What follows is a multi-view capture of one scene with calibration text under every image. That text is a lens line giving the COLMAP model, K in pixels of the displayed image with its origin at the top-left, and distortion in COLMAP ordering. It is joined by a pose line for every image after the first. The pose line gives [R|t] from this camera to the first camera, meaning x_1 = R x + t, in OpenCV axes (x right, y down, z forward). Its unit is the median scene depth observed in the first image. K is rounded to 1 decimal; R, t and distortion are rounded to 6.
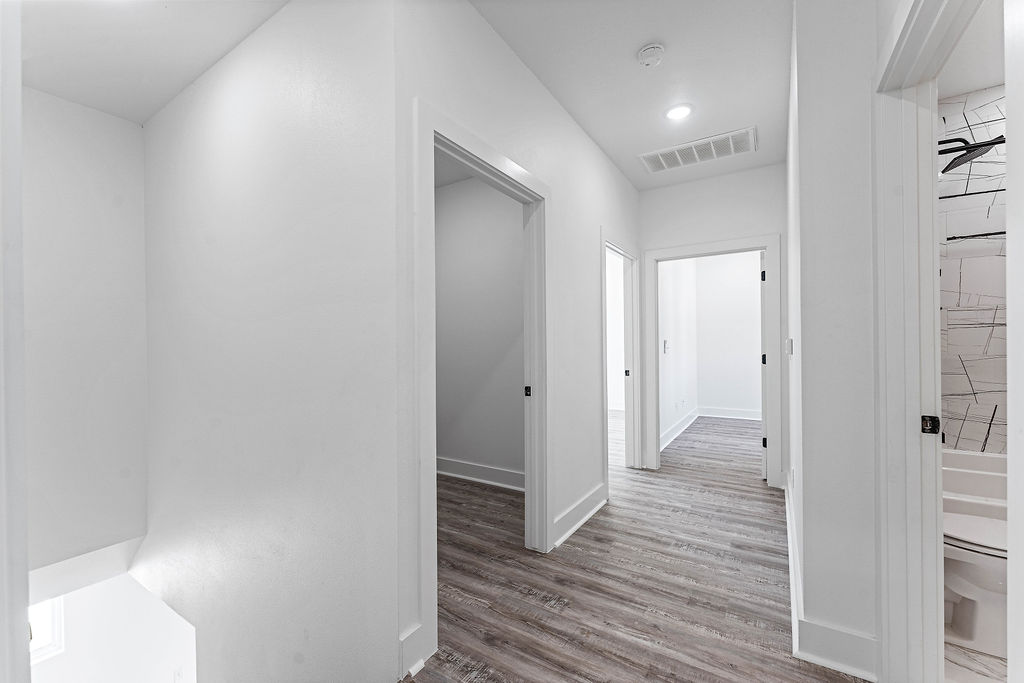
lens RADIAL K [[409.8, 0, 507.0], [0, 409.8, 341.2], [0, 0, 1]] dist [-0.001875, -0.000080]
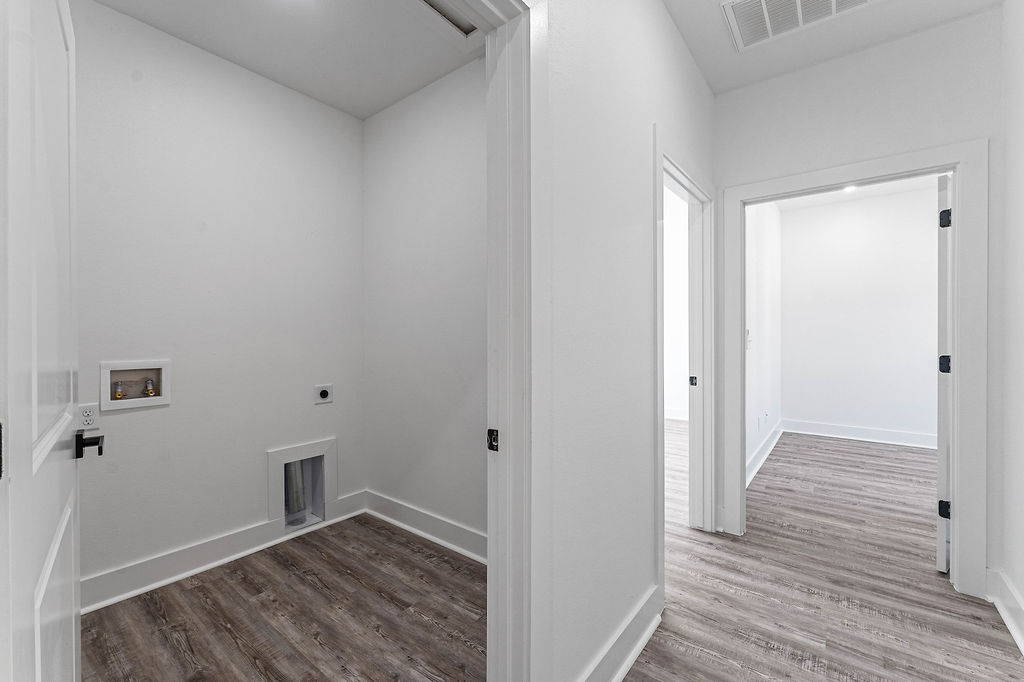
lens RADIAL K [[431.8, 0, 507.2], [0, 431.8, 332.3], [0, 0, 1]] dist [-0.001051, -0.000034]
pose [[0.996022, 0.006261, -0.088892, 0.071270], [-0.005669, 0.999960, 0.006910, -0.001355], [0.088932, -0.006379, 0.996017, 0.338707]]
